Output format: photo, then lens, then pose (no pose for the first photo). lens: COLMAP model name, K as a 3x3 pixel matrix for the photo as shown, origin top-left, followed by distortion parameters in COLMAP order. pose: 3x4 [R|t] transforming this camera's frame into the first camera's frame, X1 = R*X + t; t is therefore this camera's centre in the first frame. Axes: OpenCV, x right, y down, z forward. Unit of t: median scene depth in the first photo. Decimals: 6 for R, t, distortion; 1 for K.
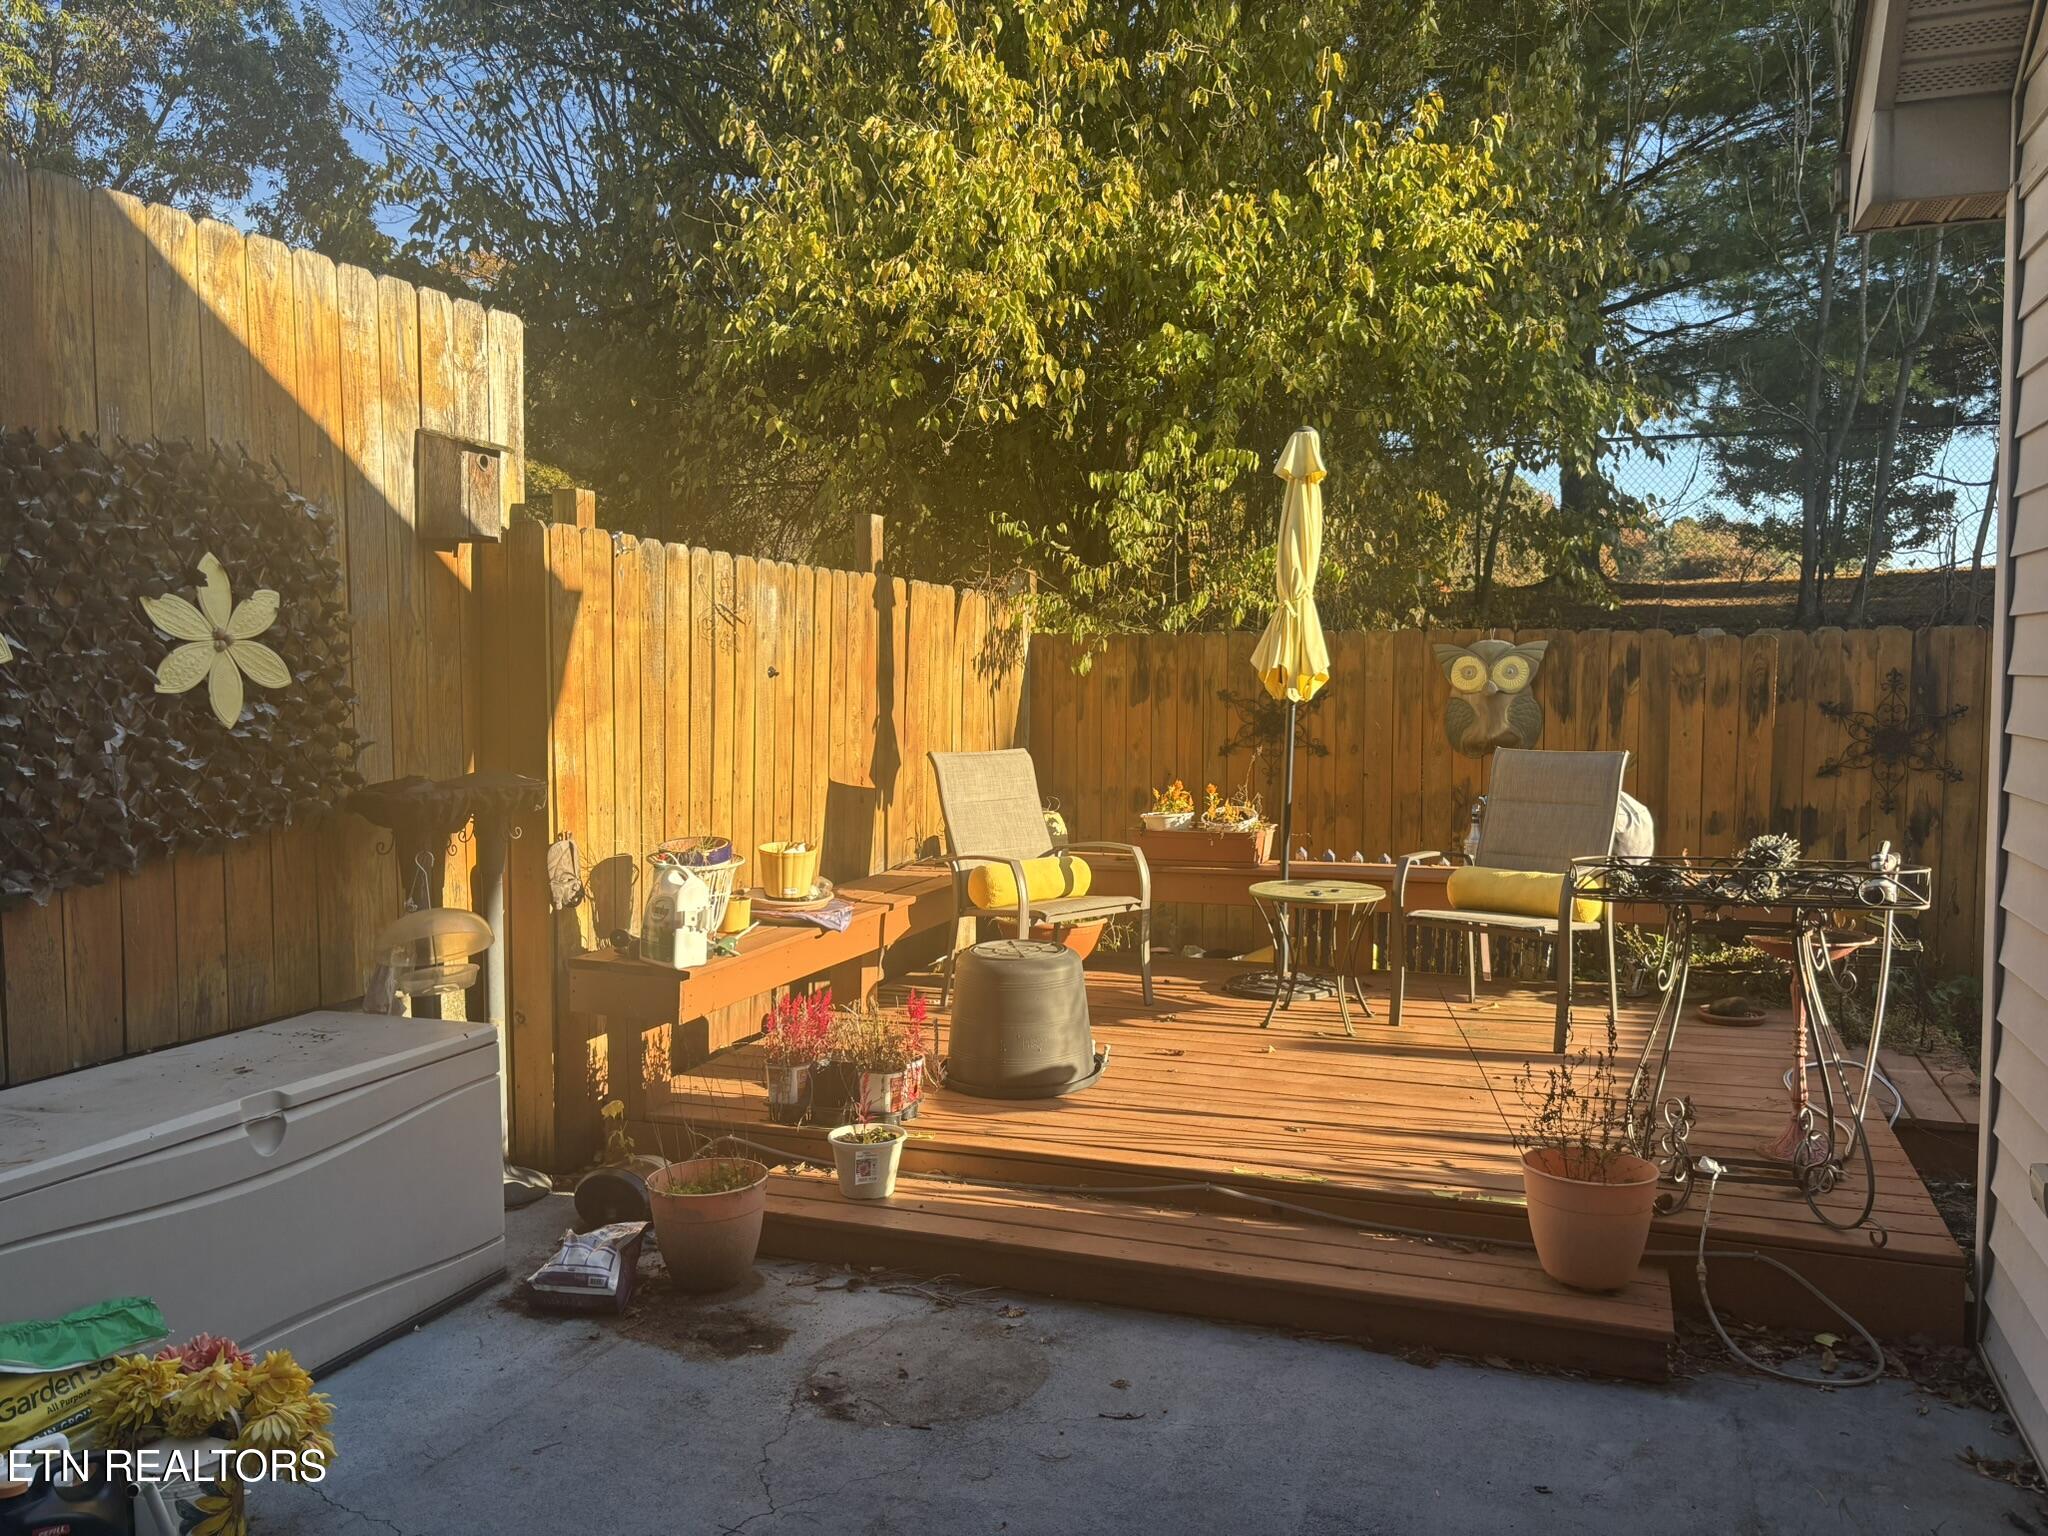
lens RADIAL K [[1538.4, 0, 1024.0], [0, 1538.4, 768.0], [0, 0, 1]] dist [0.059288, -0.049891]
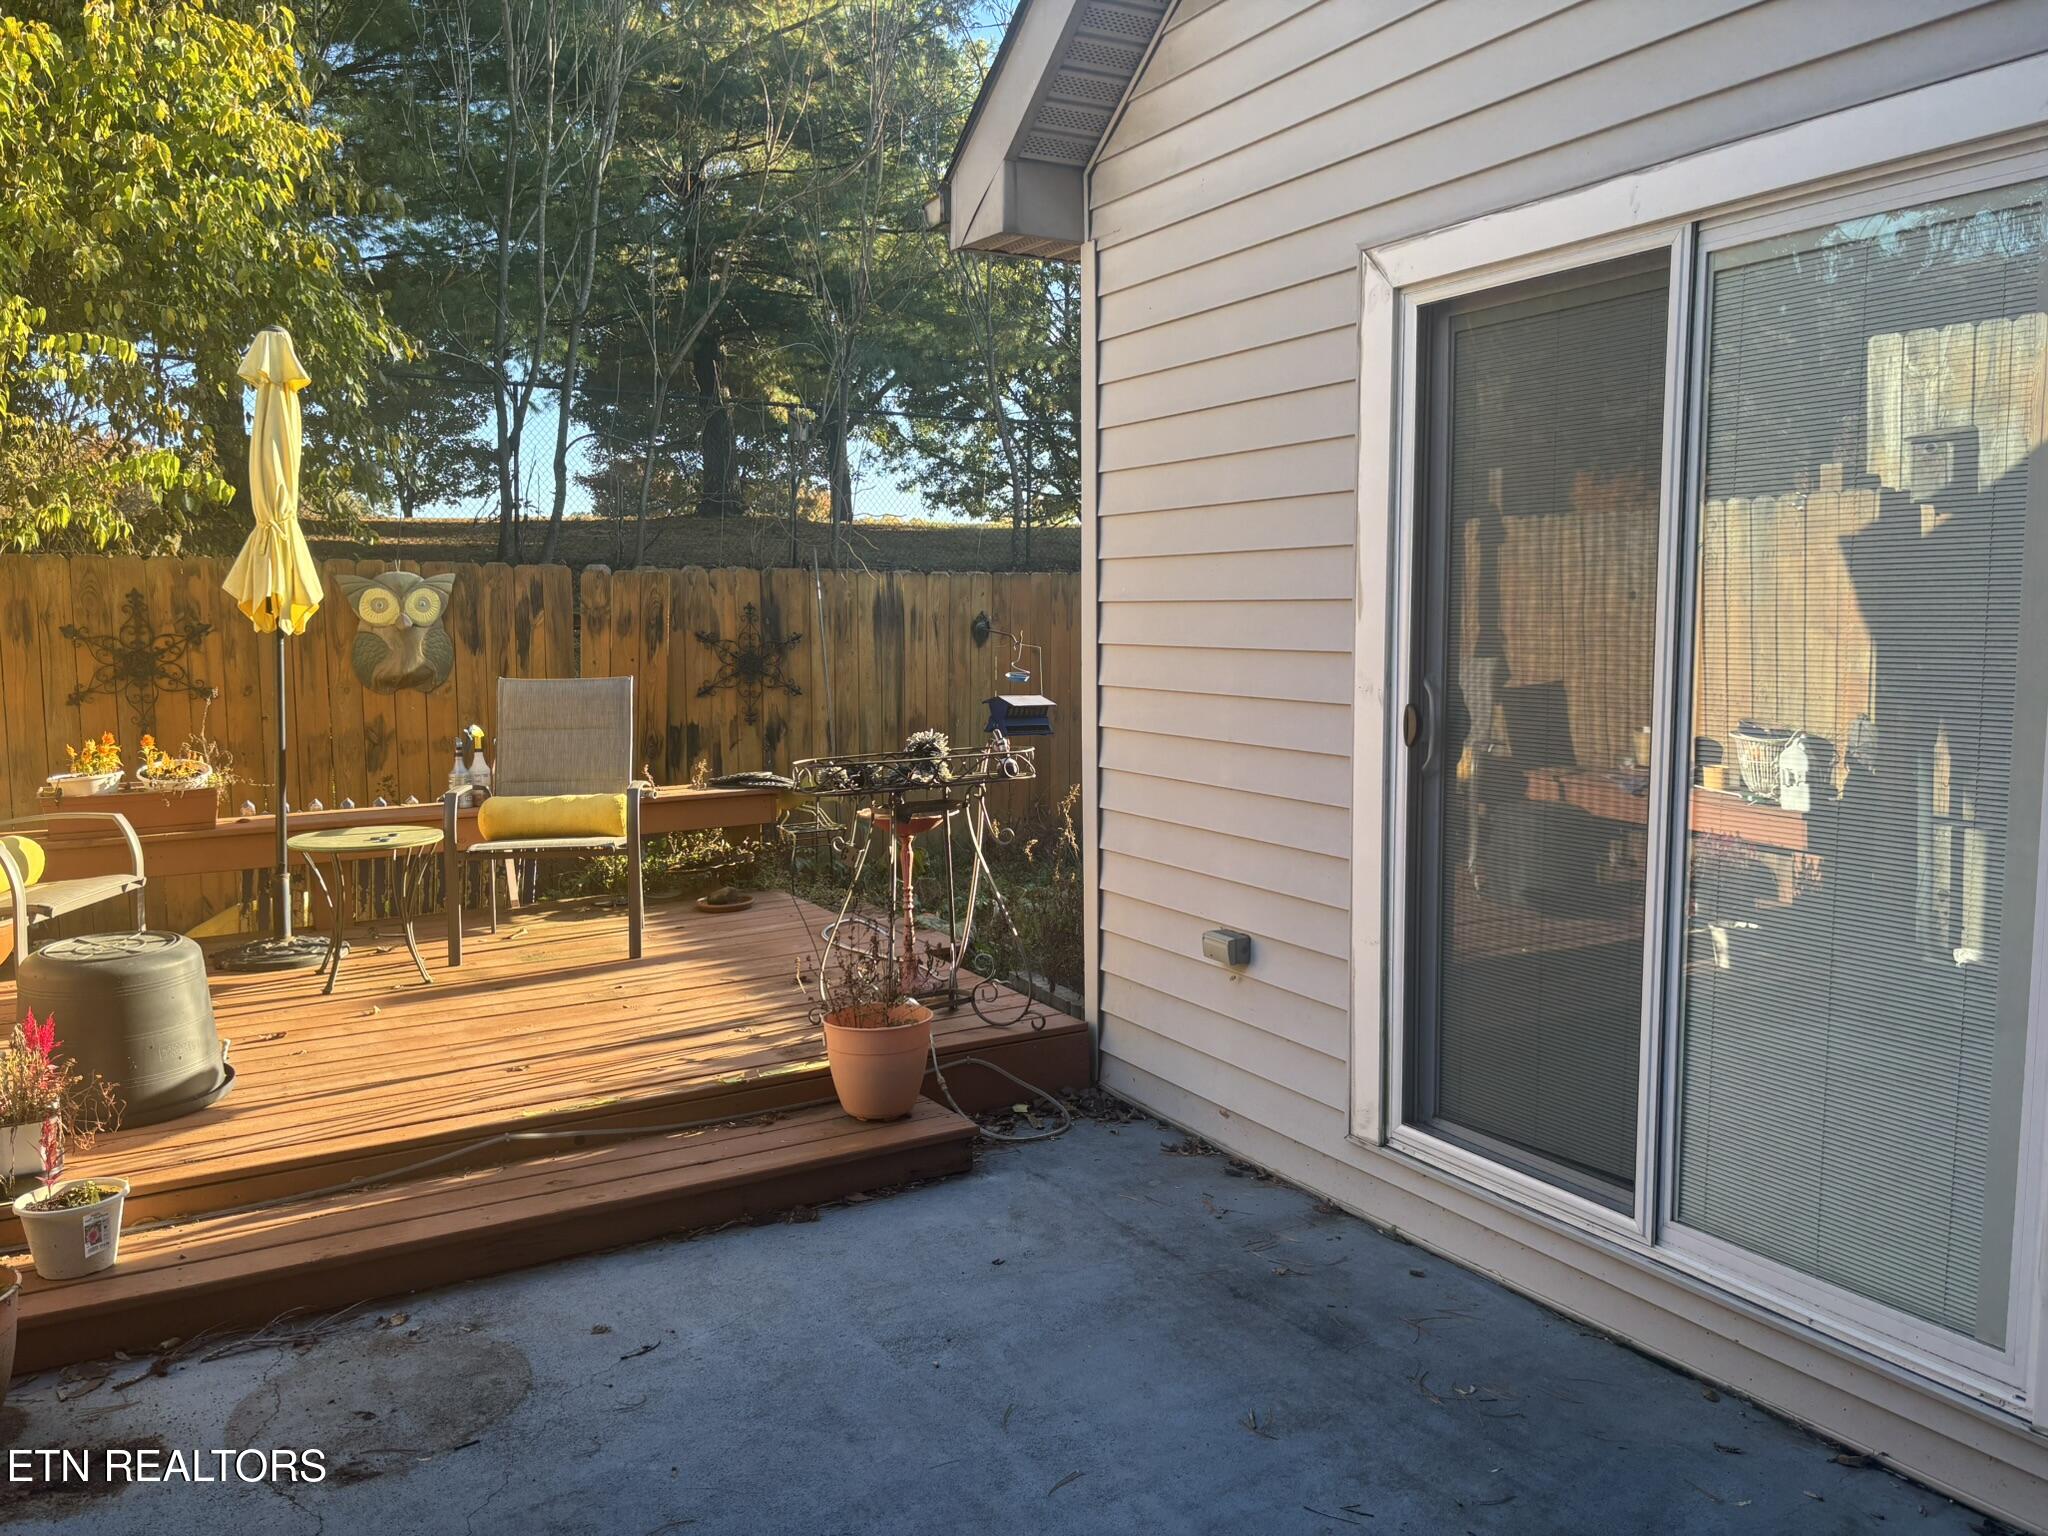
lens RADIAL K [[1538.4, 0, 1024.0], [0, 1538.4, 768.0], [0, 0, 1]] dist [0.059288, -0.049891]
pose [[0.646588, -0.079848, 0.758649, -0.340687], [0.051051, 0.996807, 0.061403, 0.000750], [-0.761129, -0.000973, 0.648600, 0.120936]]
